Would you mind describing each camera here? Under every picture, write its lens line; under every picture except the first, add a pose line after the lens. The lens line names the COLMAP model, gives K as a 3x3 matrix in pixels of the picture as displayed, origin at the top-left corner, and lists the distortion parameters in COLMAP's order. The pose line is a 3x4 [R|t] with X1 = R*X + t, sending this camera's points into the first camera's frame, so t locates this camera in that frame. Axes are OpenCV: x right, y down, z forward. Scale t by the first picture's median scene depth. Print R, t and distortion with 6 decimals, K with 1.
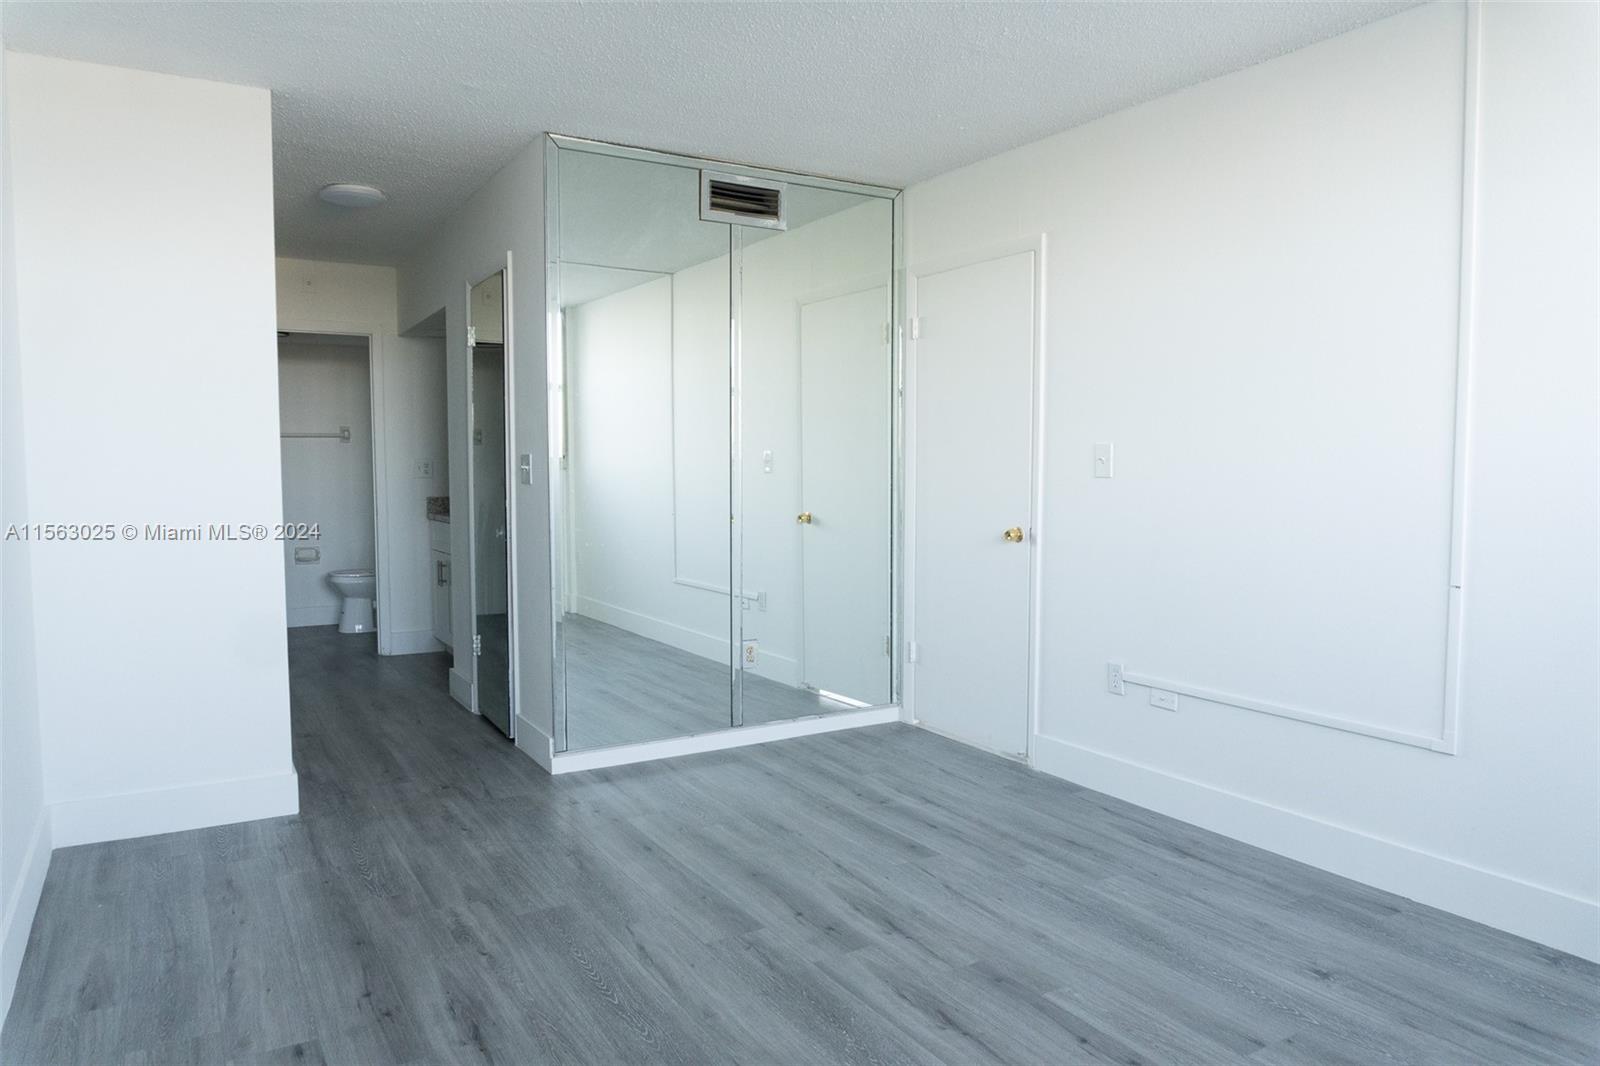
lens RADIAL K [[1077.7, 0, 806.6], [0, 1077.7, 520.2], [0, 0, 1]] dist [-0.005047, -0.007113]
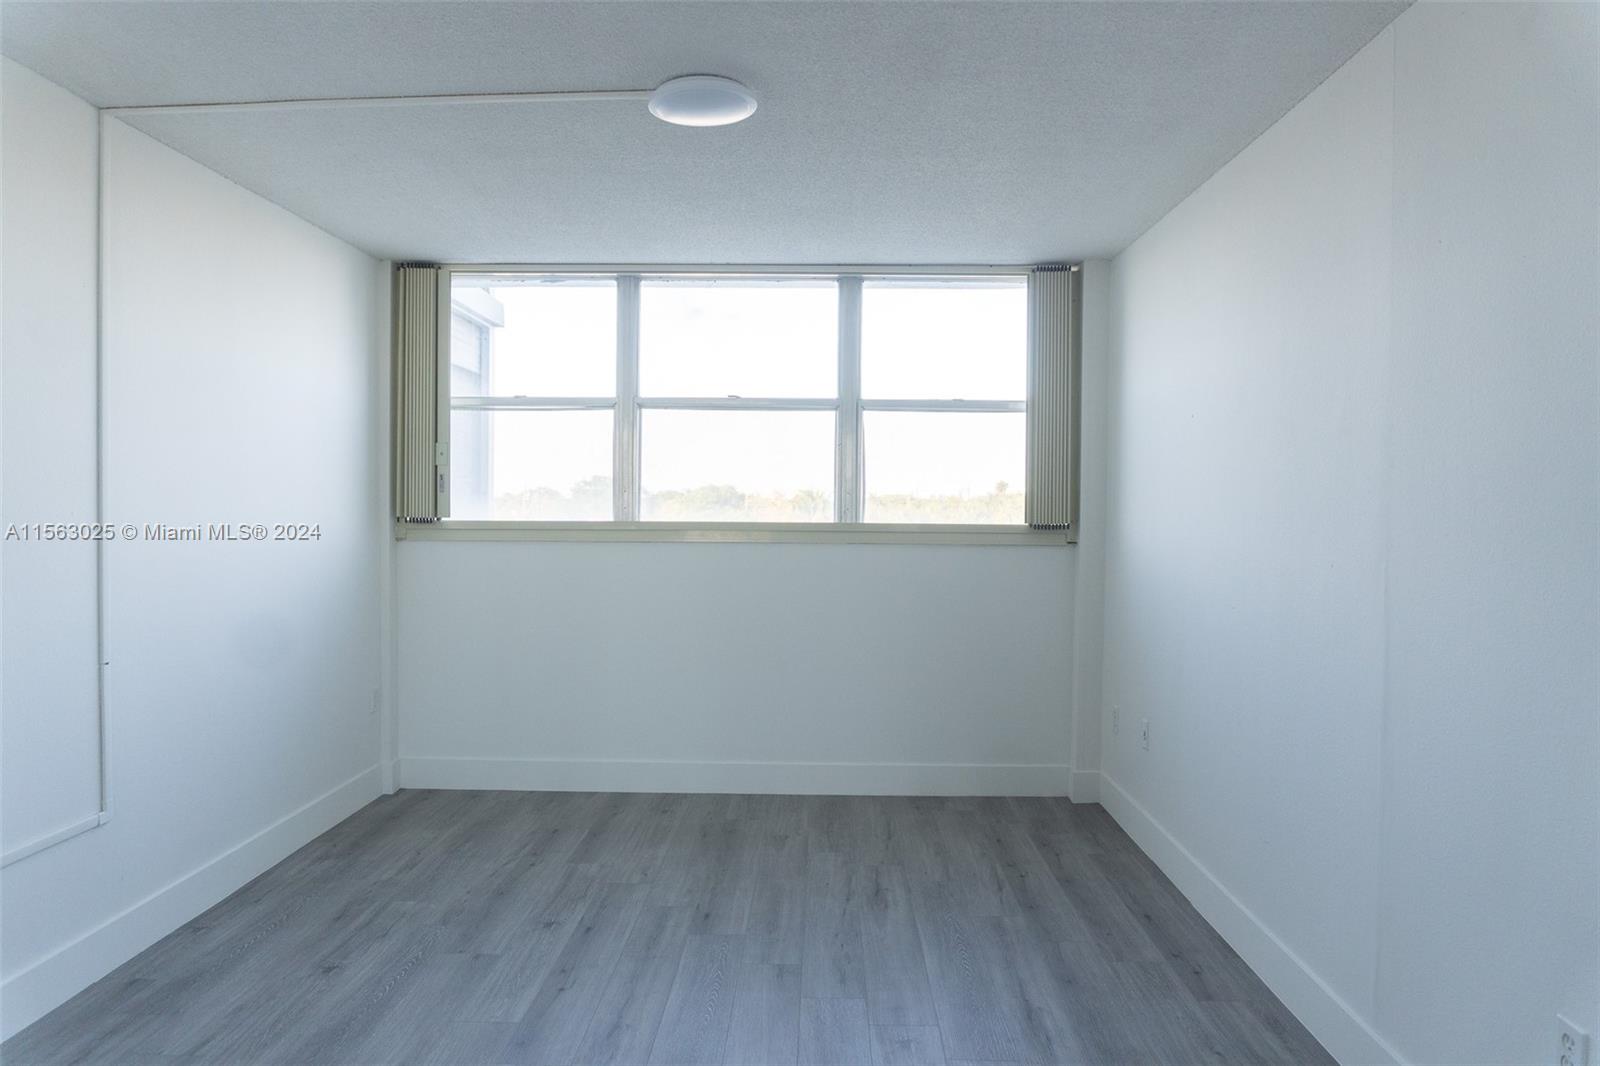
lens RADIAL K [[1077.7, 0, 801.2], [0, 1077.7, 532.3], [0, 0, 1]] dist [-0.005047, -0.007113]
pose [[-0.841044, -0.017623, 0.540679, -0.593465], [0.023332, 0.997357, 0.068802, -0.134458], [-0.540463, 0.070481, -0.838411, 1.641640]]
